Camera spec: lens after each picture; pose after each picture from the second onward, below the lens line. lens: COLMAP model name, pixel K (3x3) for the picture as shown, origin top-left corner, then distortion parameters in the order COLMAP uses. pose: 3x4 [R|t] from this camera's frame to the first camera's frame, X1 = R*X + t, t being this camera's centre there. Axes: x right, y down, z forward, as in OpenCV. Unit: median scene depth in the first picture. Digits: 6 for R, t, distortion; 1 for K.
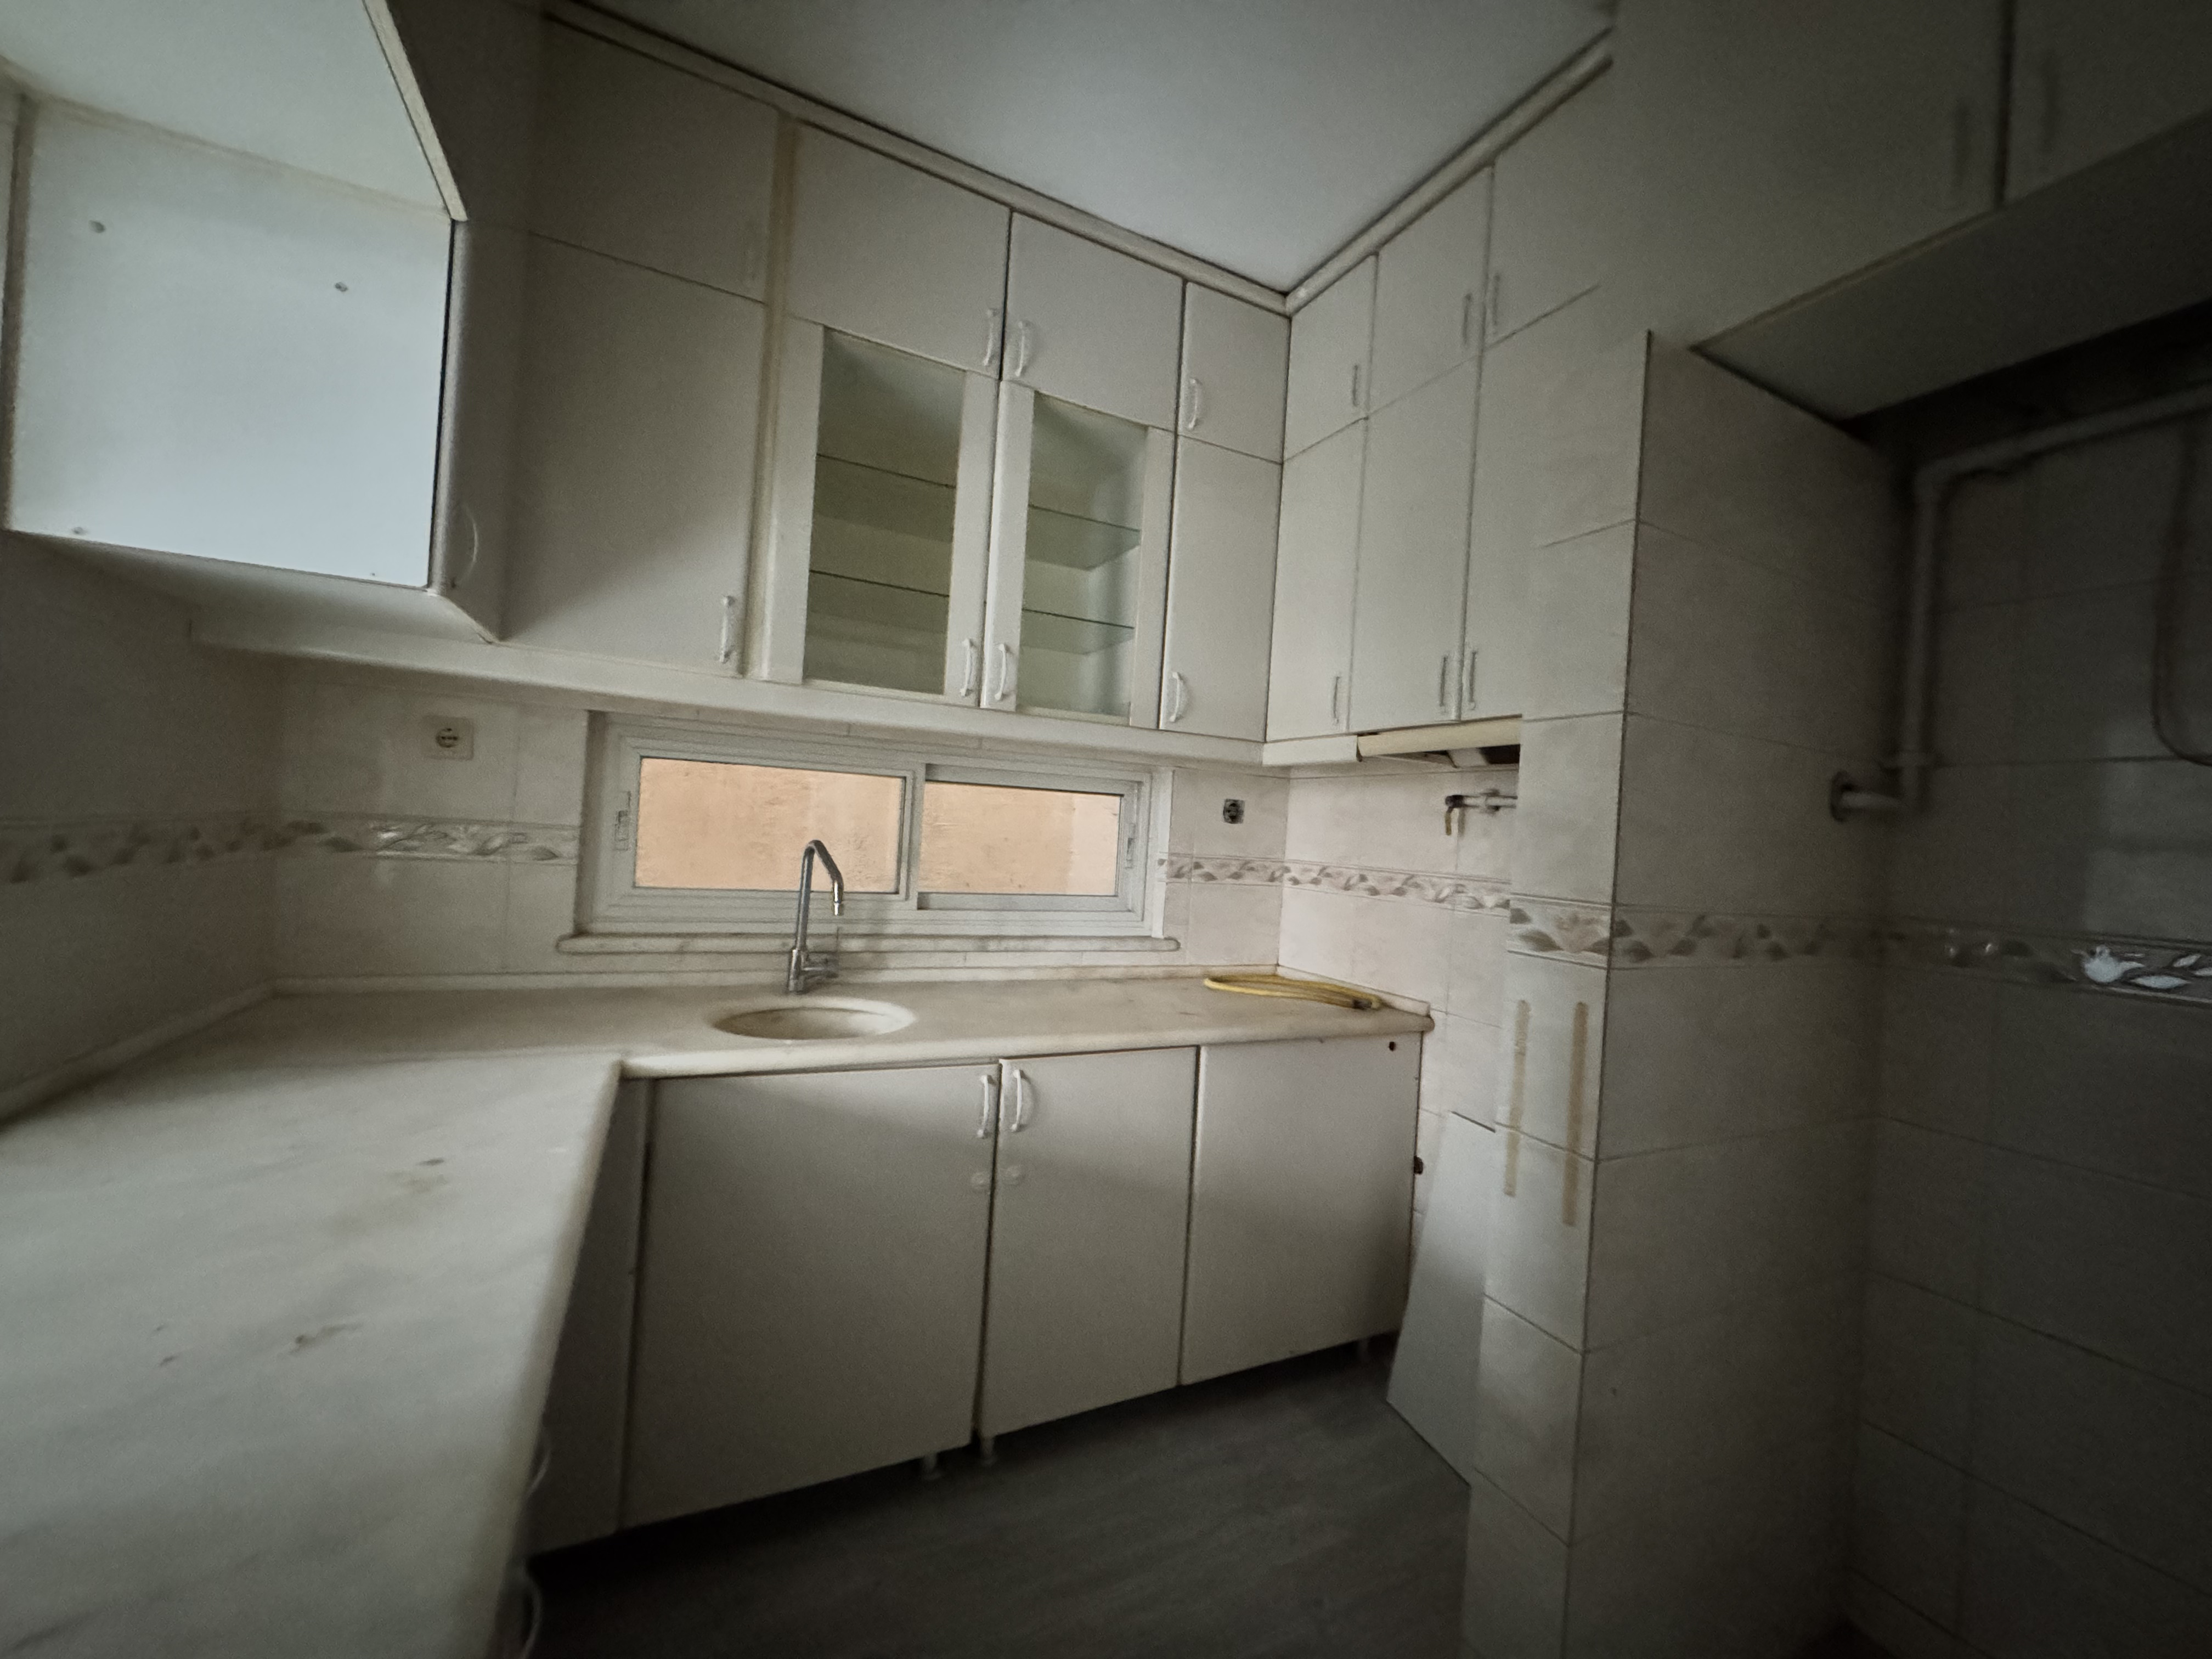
lens RADIAL K [[874.7, 0, 1109.8], [0, 874.7, 828.1], [0, 0, 1]] dist [-0.015496, -0.000143]
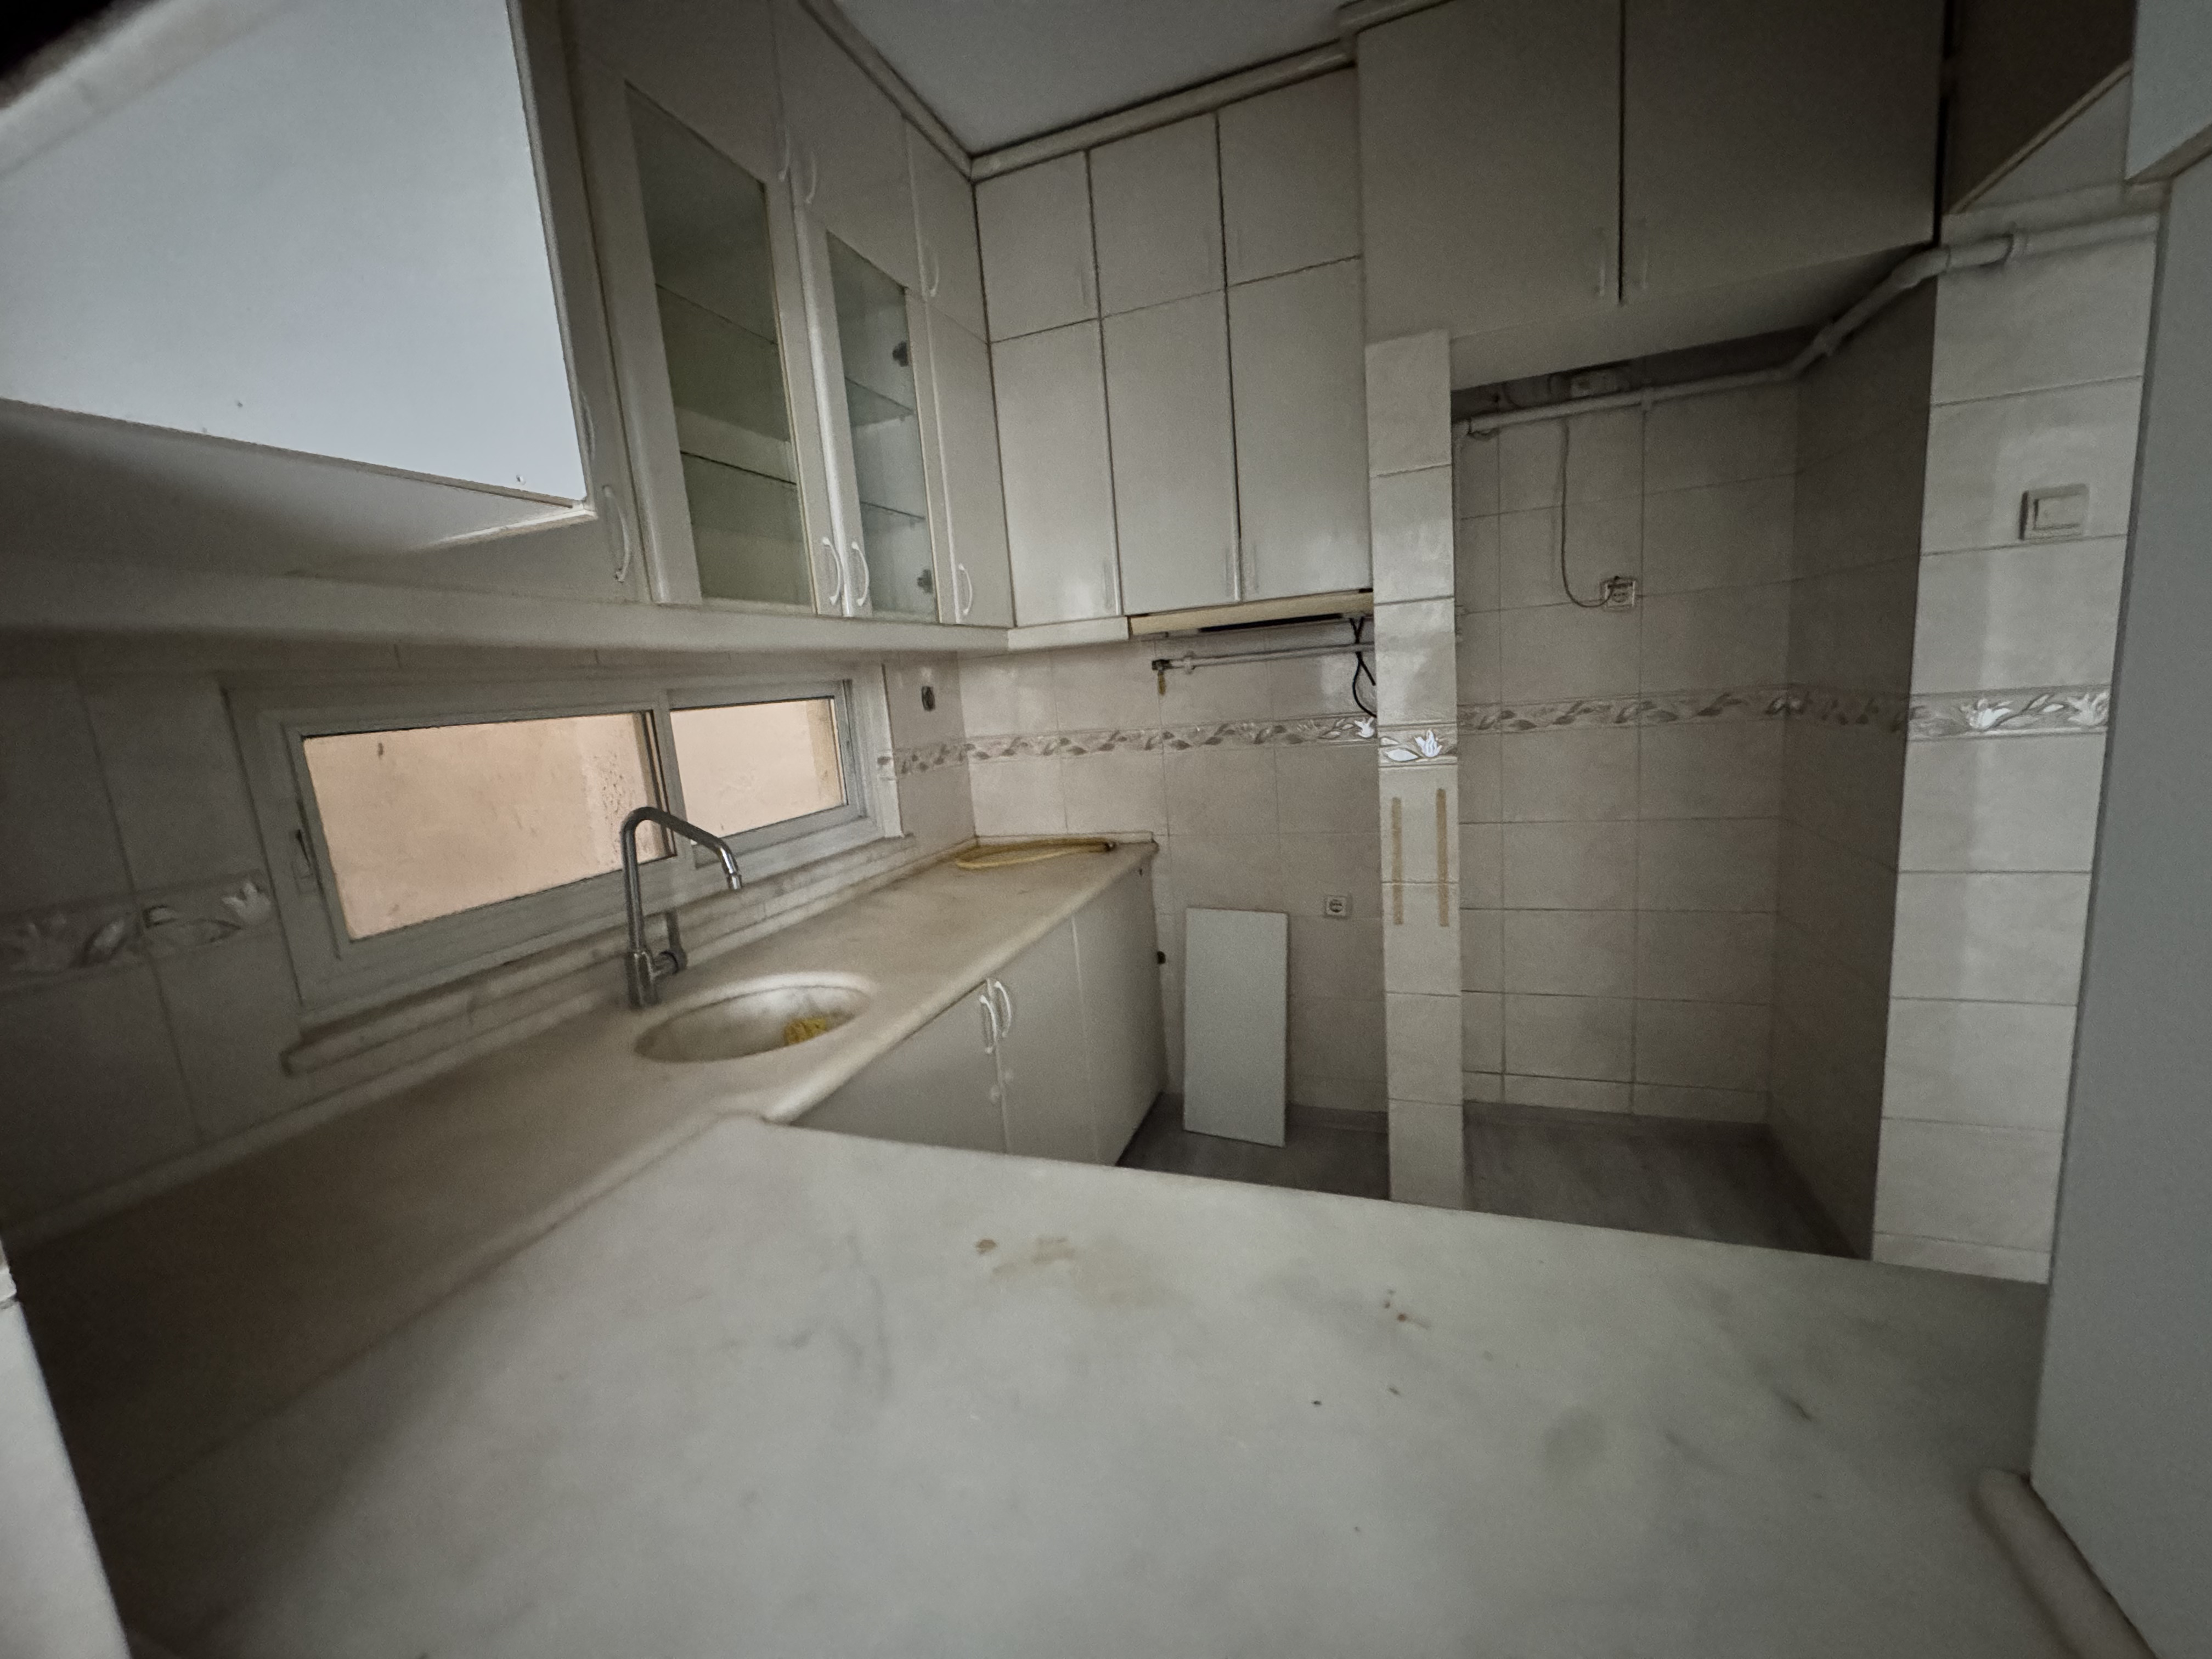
lens RADIAL K [[874.7, 0, 1099.6], [0, 874.7, 831.3], [0, 0, 1]] dist [-0.015496, -0.000143]
pose [[0.717797, -0.234300, 0.655645, -0.502435], [0.124852, 0.969729, 0.209853, -0.069486], [-0.684967, -0.068774, 0.725321, 0.150242]]
